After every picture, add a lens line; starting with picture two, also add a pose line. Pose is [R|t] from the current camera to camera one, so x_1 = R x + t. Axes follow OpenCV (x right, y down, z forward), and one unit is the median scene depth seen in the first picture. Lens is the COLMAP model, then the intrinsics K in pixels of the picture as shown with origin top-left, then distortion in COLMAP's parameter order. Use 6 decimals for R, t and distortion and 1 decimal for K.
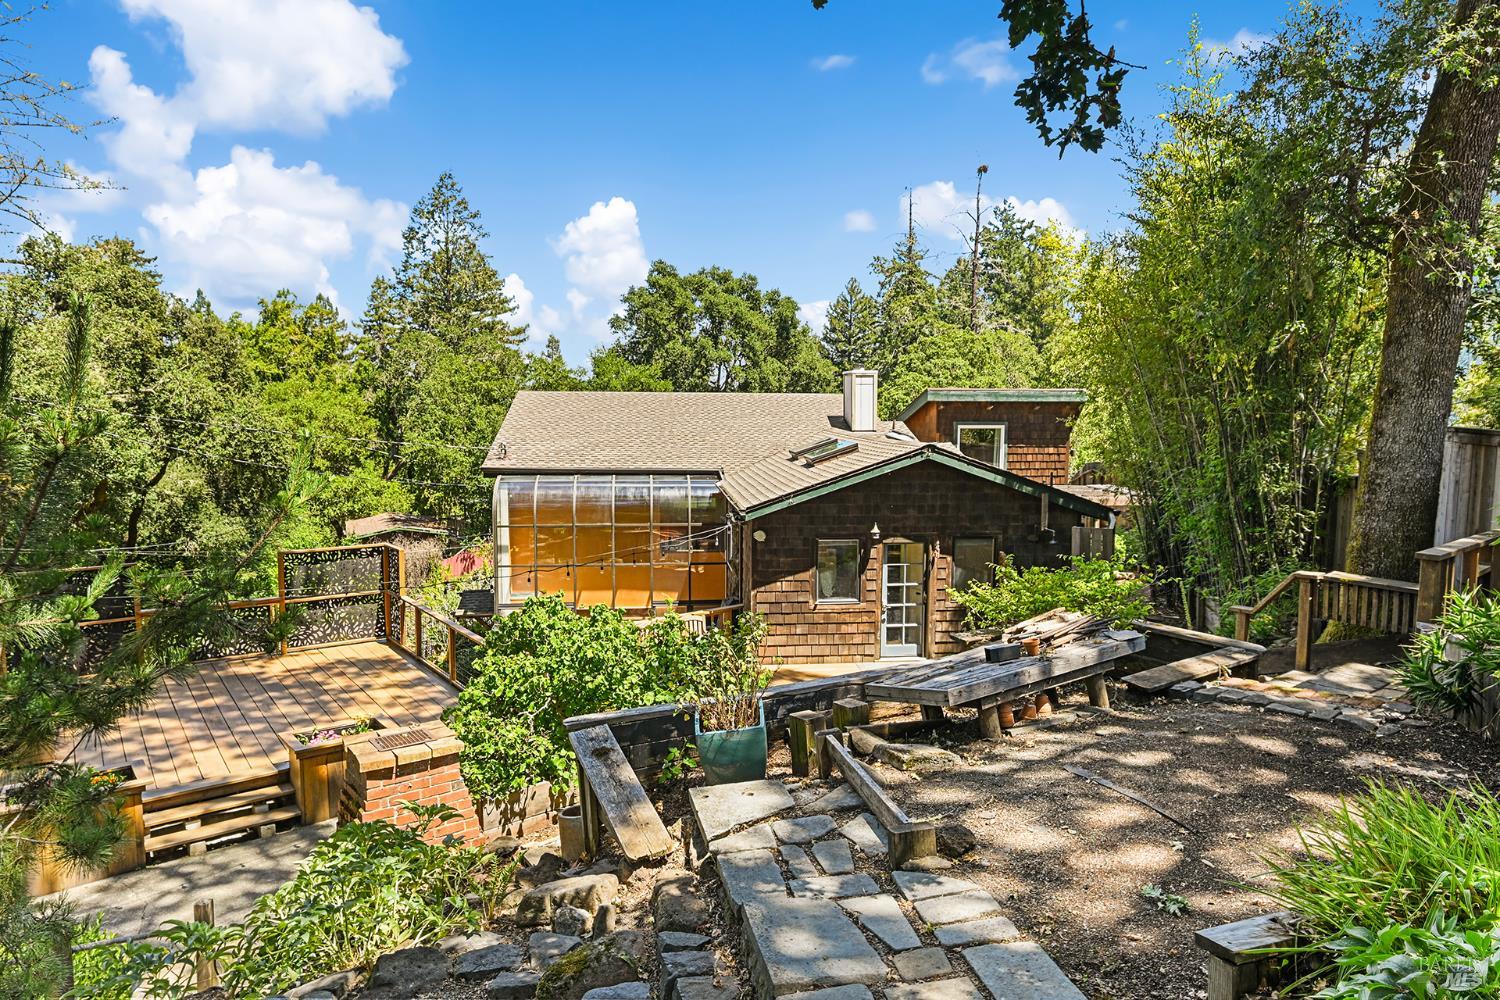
lens RADIAL K [[974.2, 0, 749.7], [0, 974.2, 502.8], [0, 0, 1]] dist [0.001013, -0.000239]
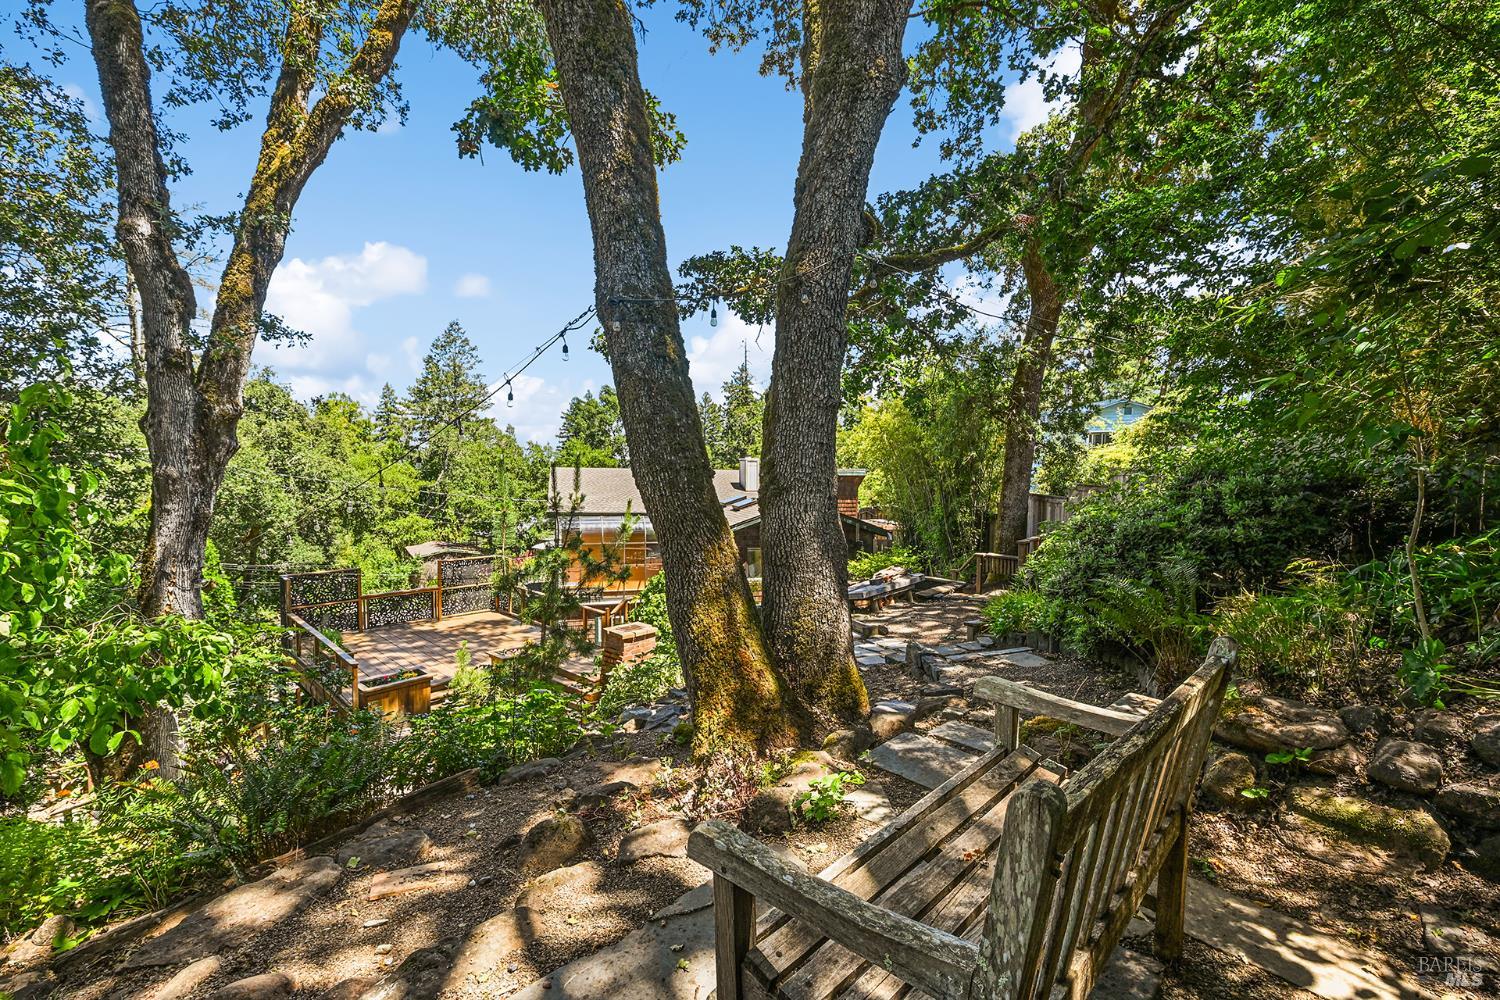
lens RADIAL K [[642.5, 0, 750.5], [0, 642.5, 499.5], [0, 0, 1]] dist [0.000189, -0.000776]
pose [[0.981749, -0.001250, 0.190177, -0.230686], [0.011465, 0.998549, -0.052619, 0.011973], [-0.189836, 0.053839, 0.980339, -0.369977]]
